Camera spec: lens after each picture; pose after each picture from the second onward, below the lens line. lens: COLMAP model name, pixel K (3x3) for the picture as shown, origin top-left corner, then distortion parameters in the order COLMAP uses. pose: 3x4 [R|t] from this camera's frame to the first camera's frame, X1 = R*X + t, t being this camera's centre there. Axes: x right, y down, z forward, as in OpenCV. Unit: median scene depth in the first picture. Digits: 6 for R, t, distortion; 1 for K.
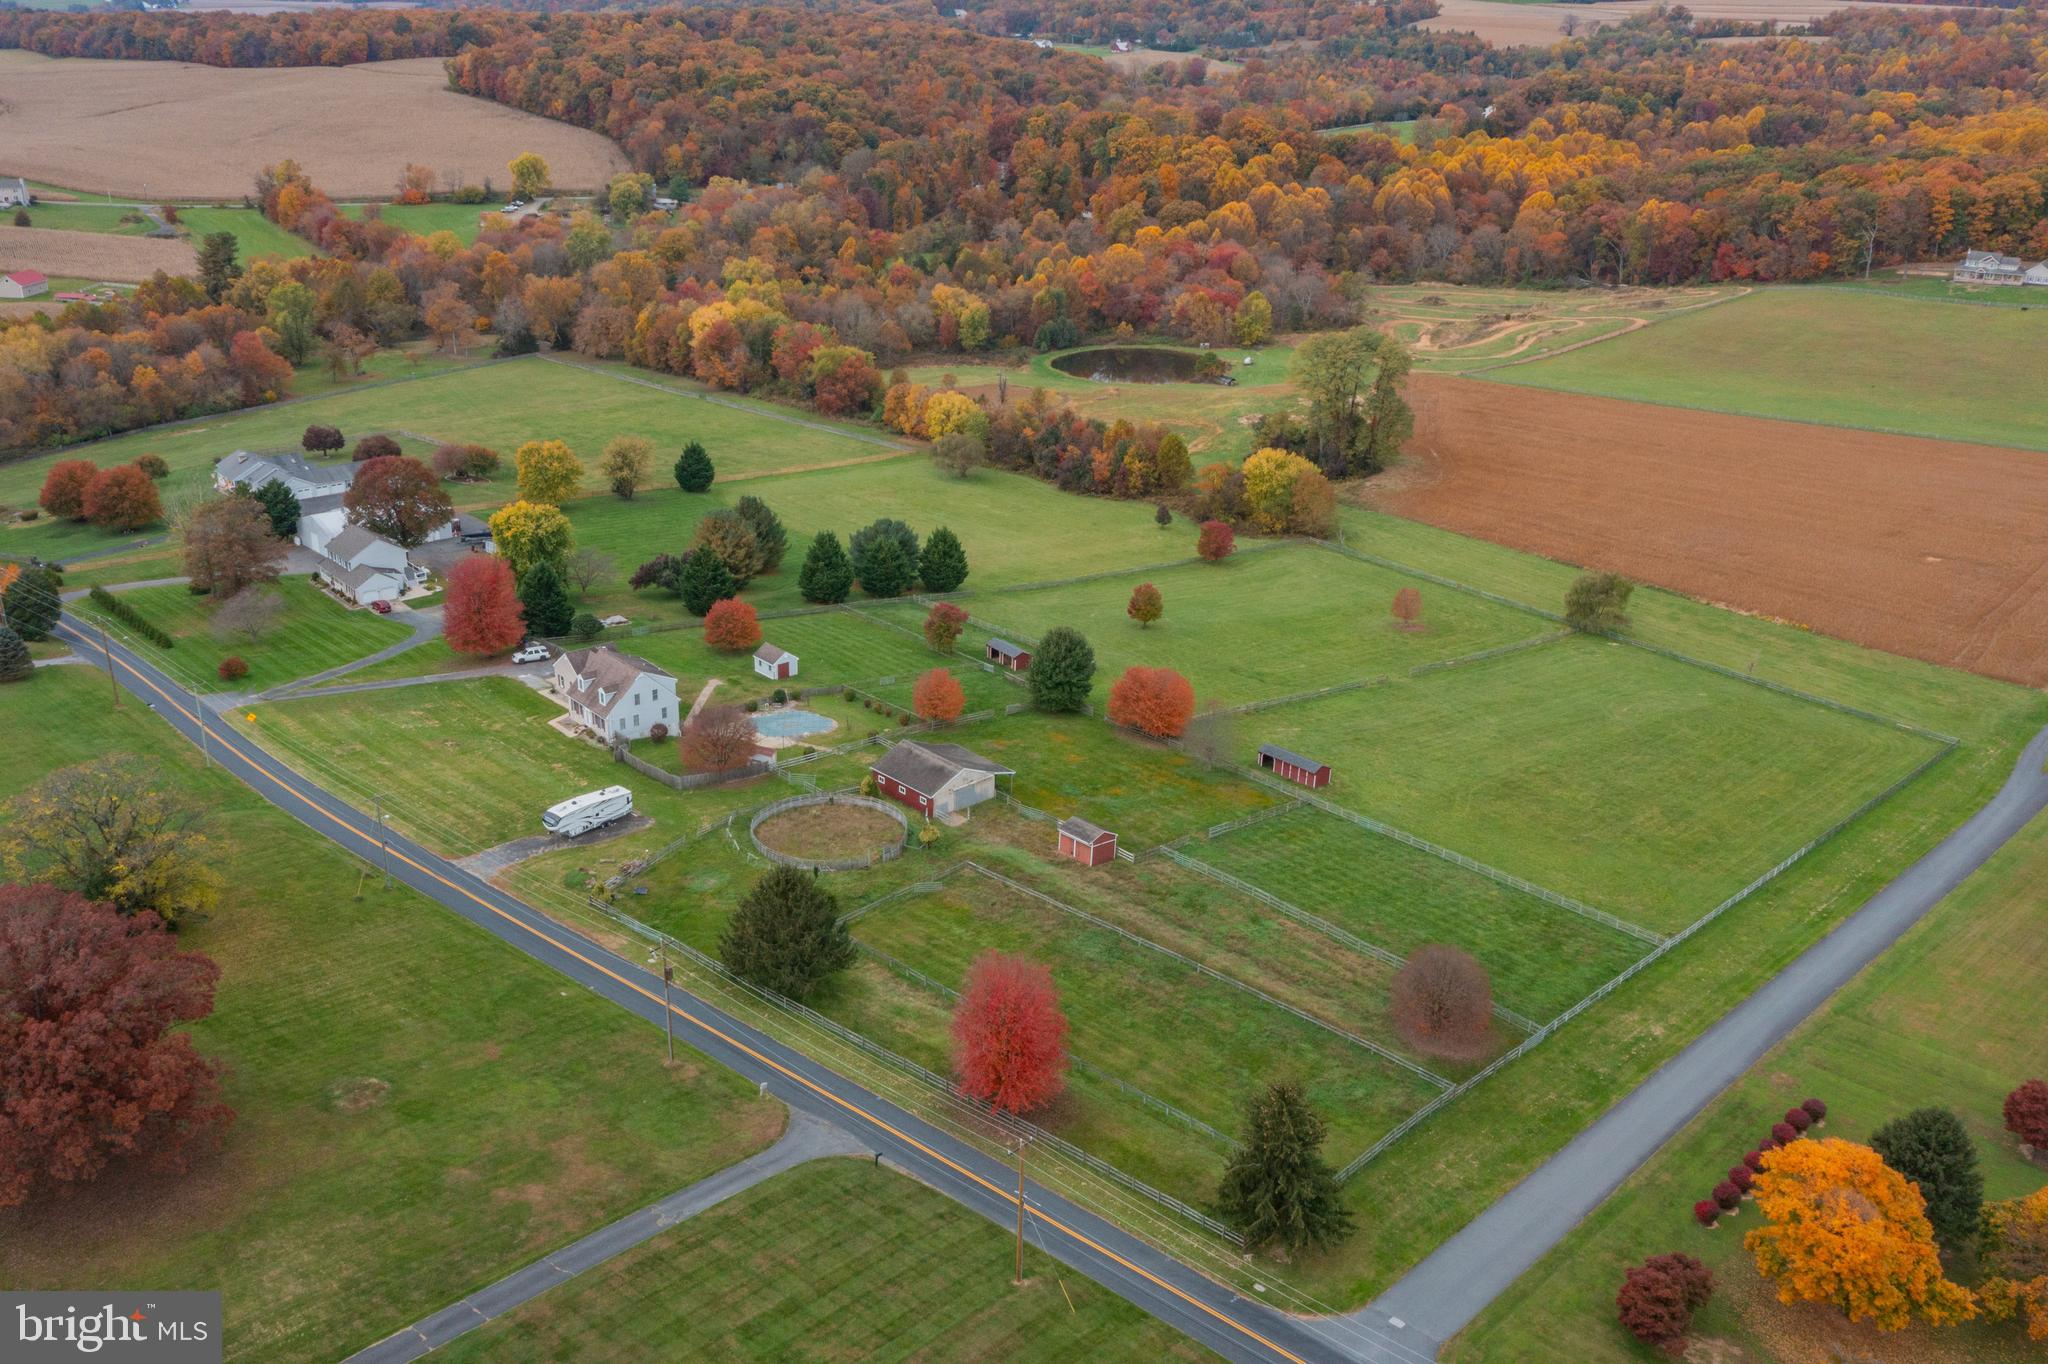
lens RADIAL K [[1797.8, 0, 1019.9], [0, 1797.8, 683.3], [0, 0, 1]] dist [-0.007451, 0.006937]
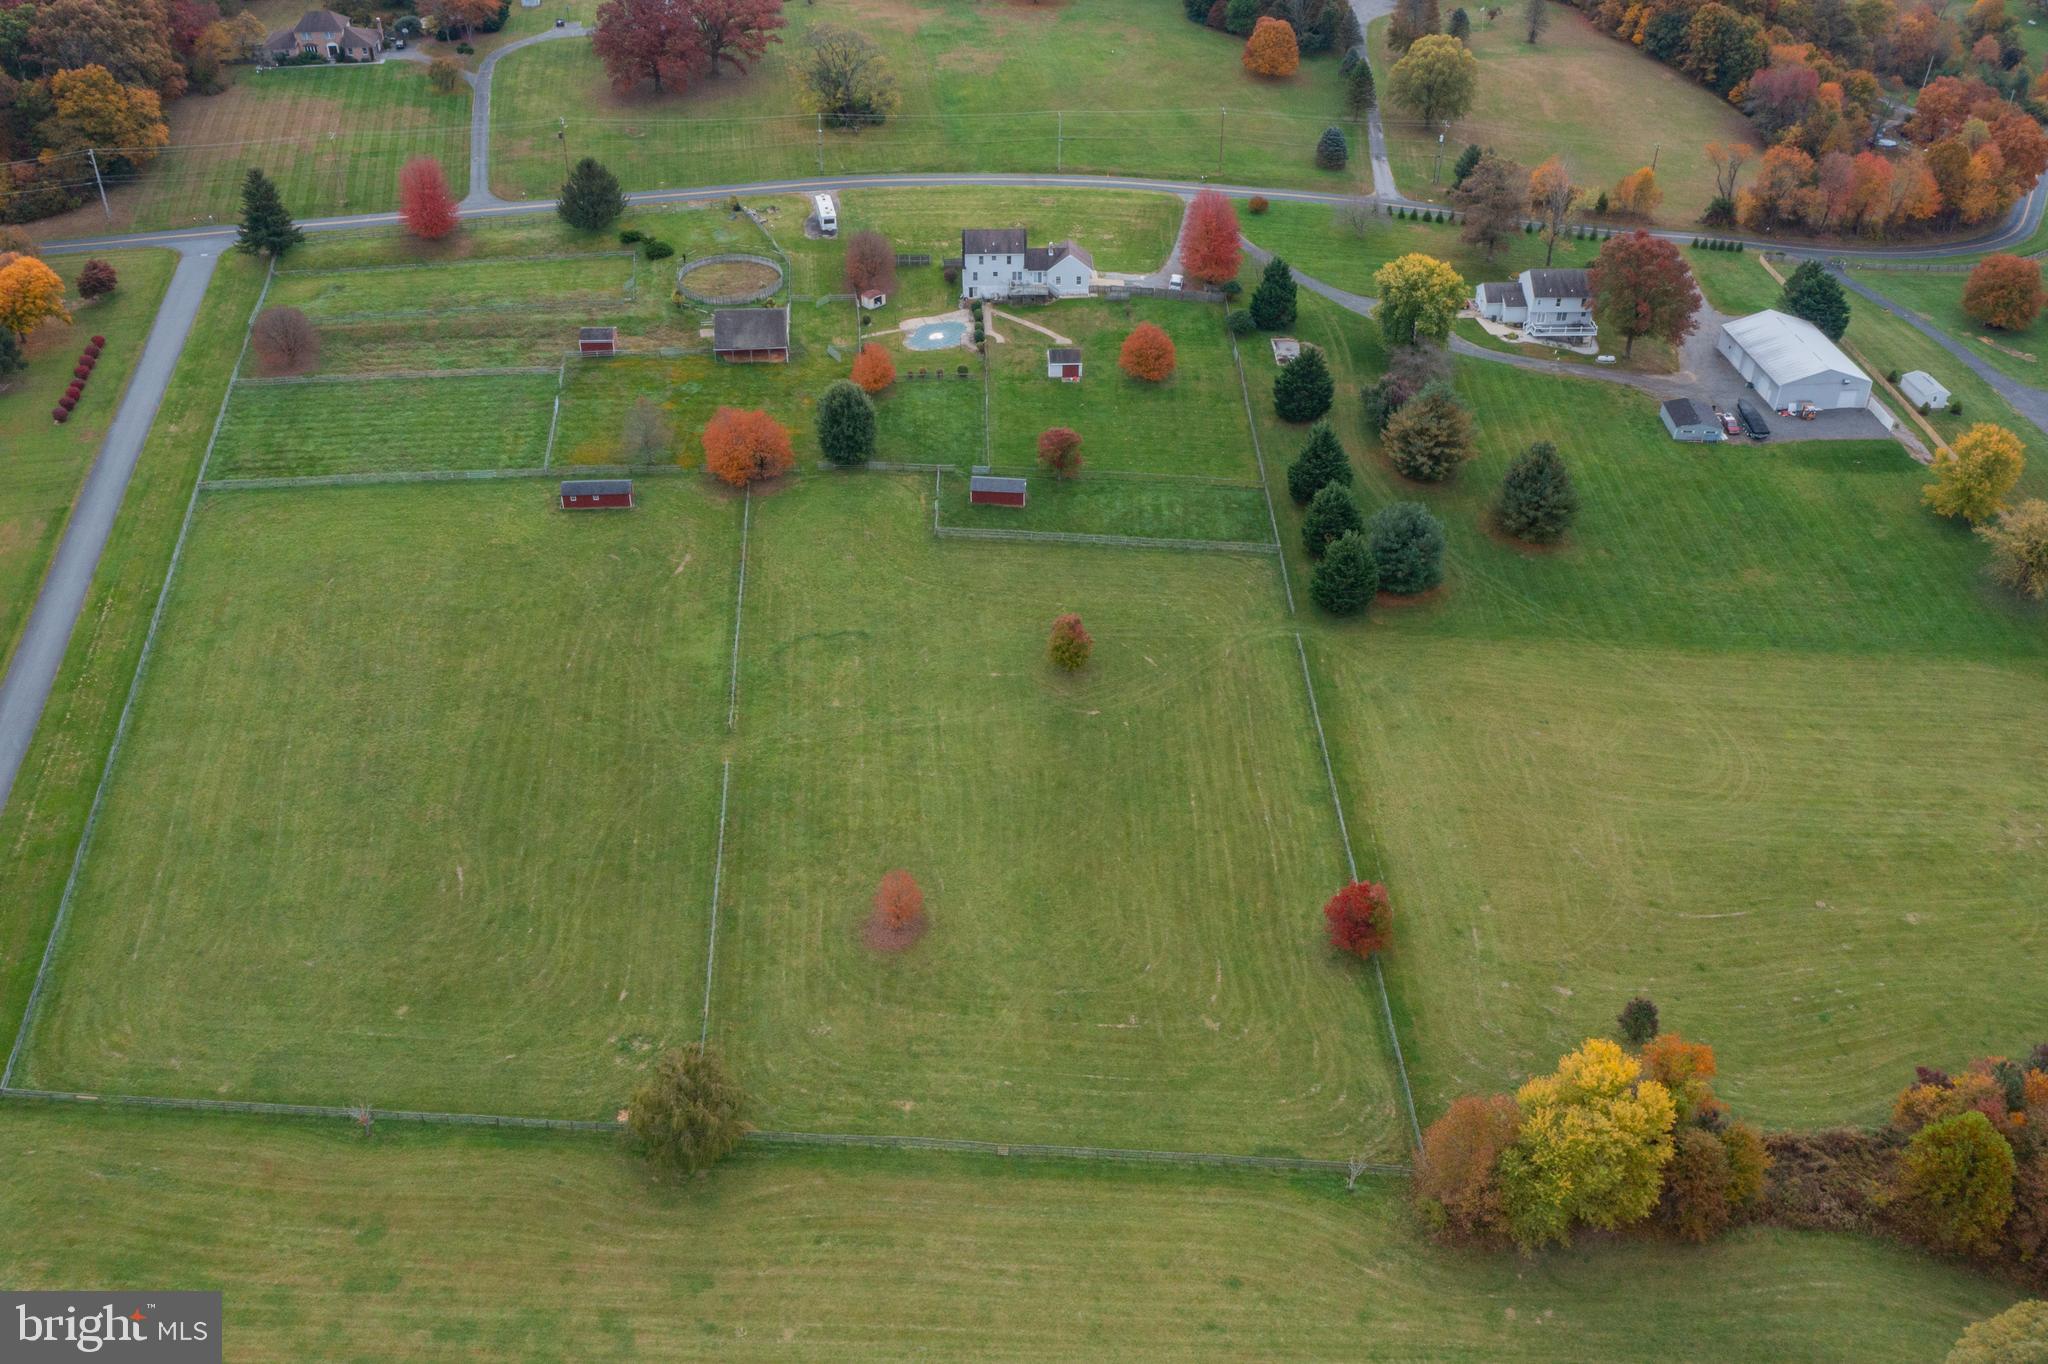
lens RADIAL K [[1858.4, 0, 1020.9], [0, 1858.4, 680.0], [0, 0, 1]] dist [-0.005872, 0.016539]
pose [[-0.621835, 0.426177, -0.657034, 0.325538], [-0.302650, 0.643013, 0.703518, -0.311745], [0.722305, 0.636323, -0.270866, 0.655597]]
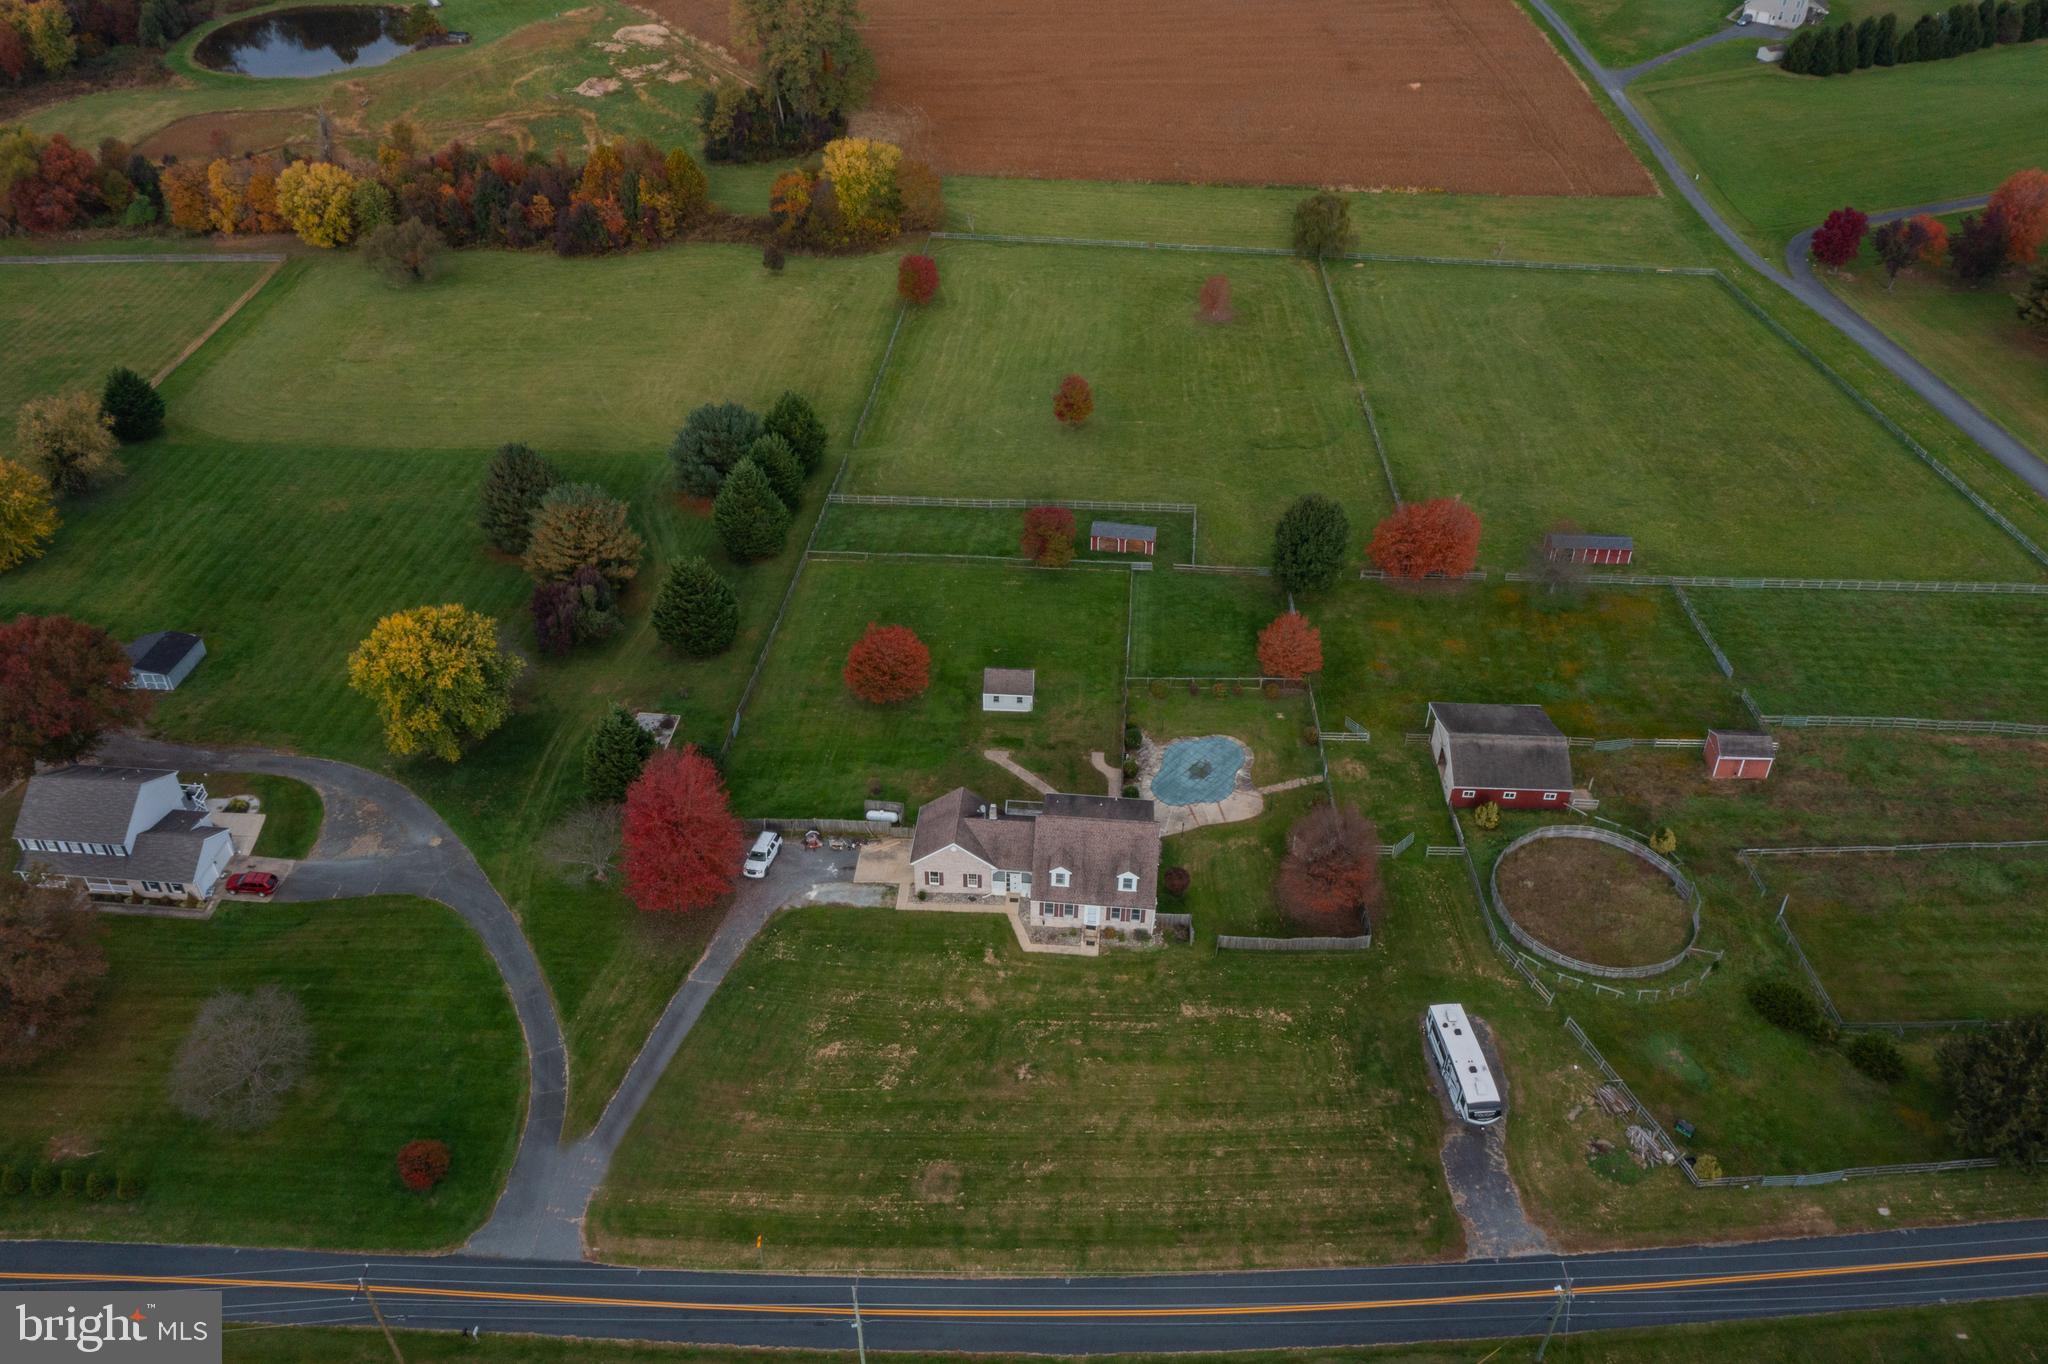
lens RADIAL K [[1620.7, 0, 1023.3], [0, 1620.7, 678.2], [0, 0, 1]] dist [-0.007097, 0.009848]
pose [[0.706327, -0.453635, 0.543431, -0.226862], [0.265439, 0.881395, 0.390749, -0.125920], [-0.656235, -0.131749, 0.742965, 0.237224]]
